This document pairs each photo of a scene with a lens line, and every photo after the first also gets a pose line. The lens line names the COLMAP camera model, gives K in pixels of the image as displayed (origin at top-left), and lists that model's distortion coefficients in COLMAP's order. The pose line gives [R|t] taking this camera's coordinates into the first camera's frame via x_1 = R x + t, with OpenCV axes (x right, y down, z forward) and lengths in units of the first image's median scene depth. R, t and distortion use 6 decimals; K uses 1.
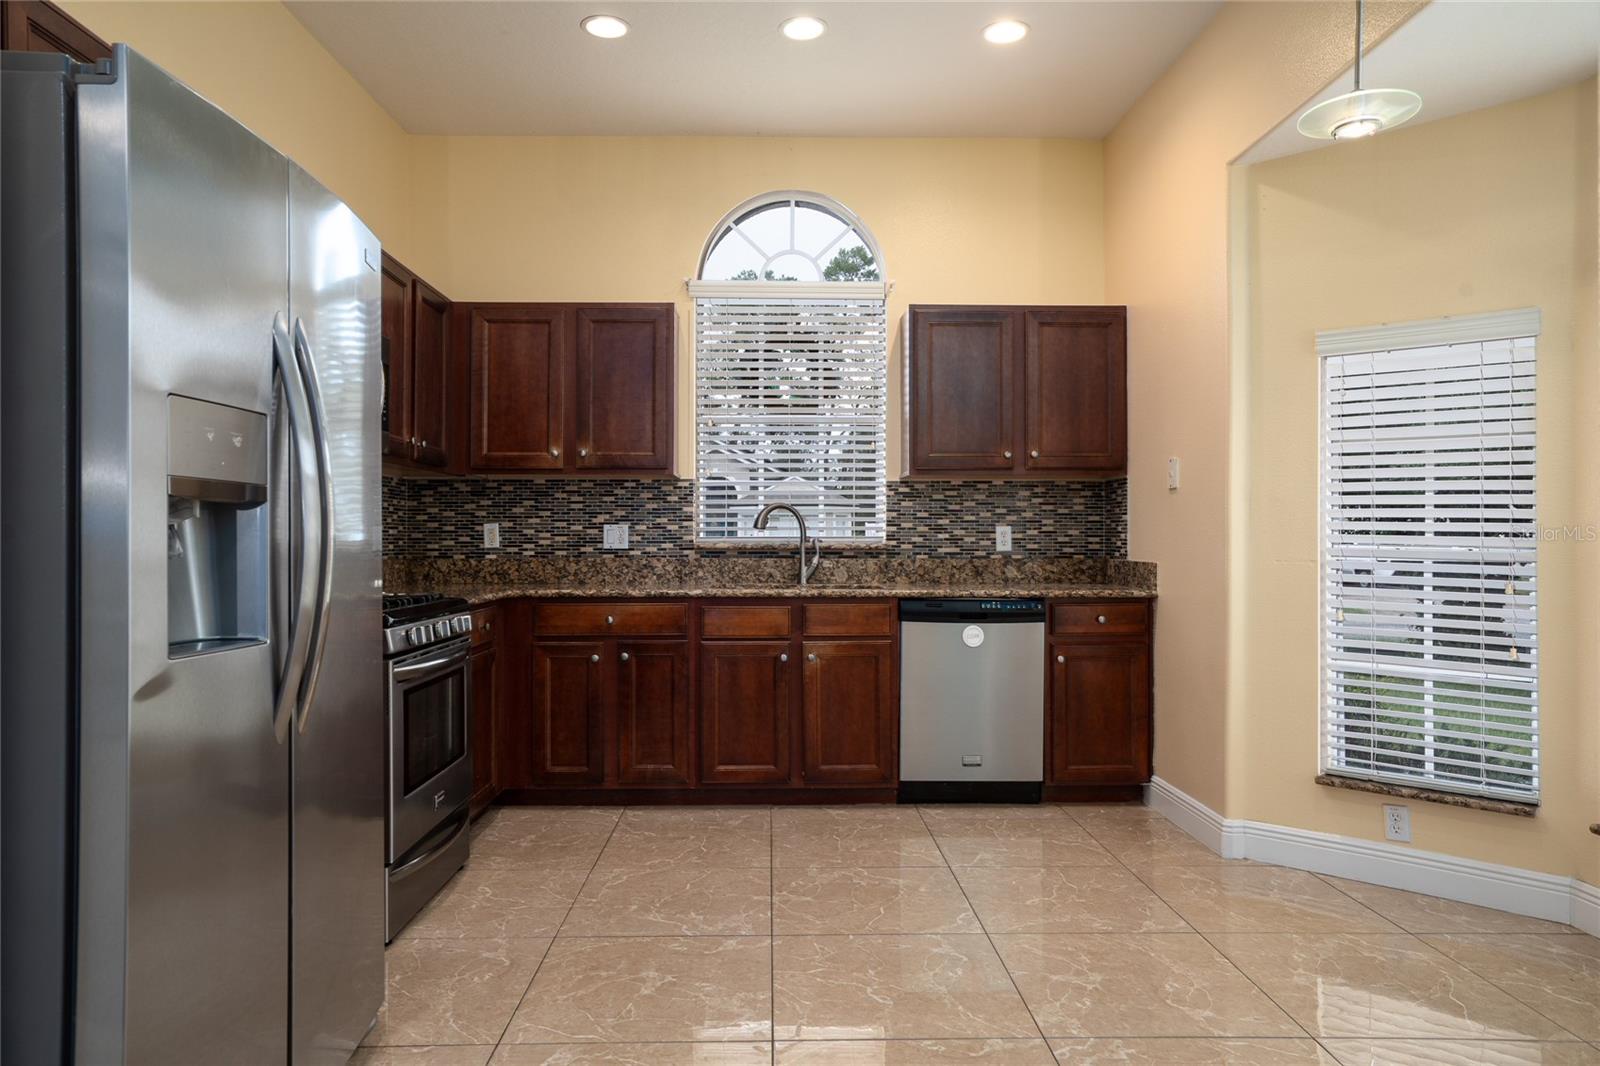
lens RADIAL K [[1014.0, 0, 792.8], [0, 1014.0, 536.2], [0, 0, 1]] dist [-0.004798, 0.000034]
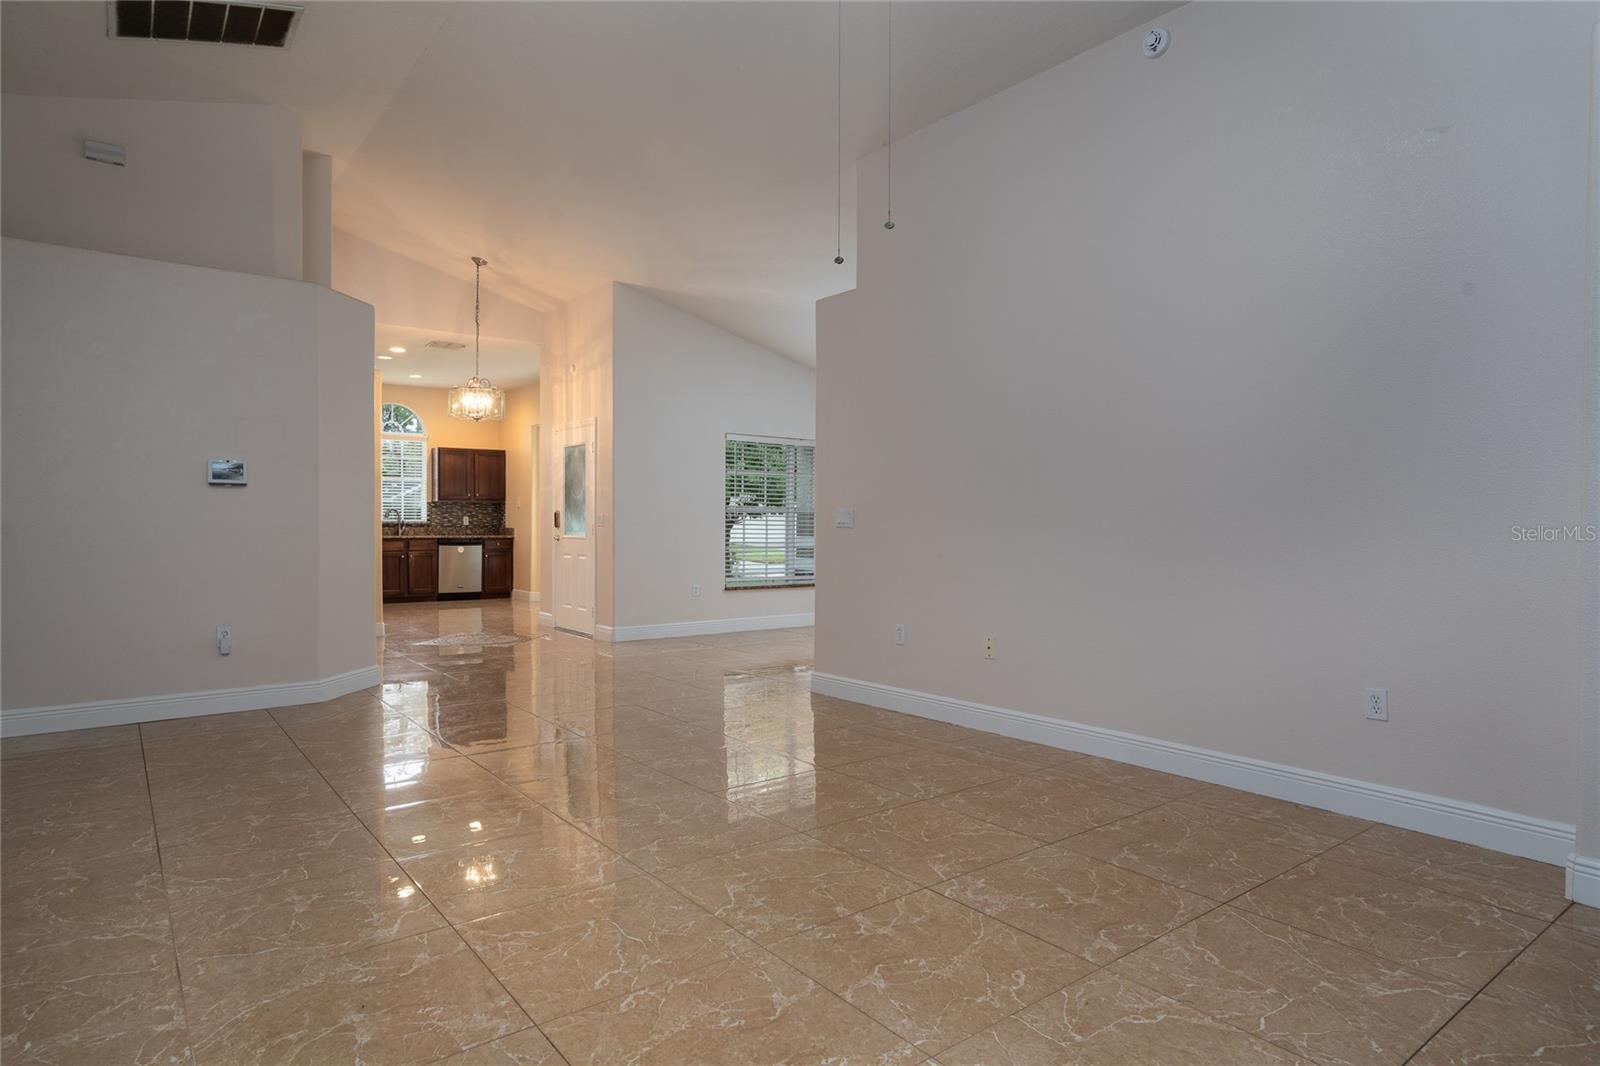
lens RADIAL K [[904.7, 0, 794.3], [0, 904.7, 527.6], [0, 0, 1]] dist [-0.006252, -0.000229]
pose [[0.800096, -0.002147, 0.599868, -0.690667], [-0.005398, 0.999927, 0.010779, -0.012612], [-0.599847, -0.011863, 0.800027, -1.940910]]
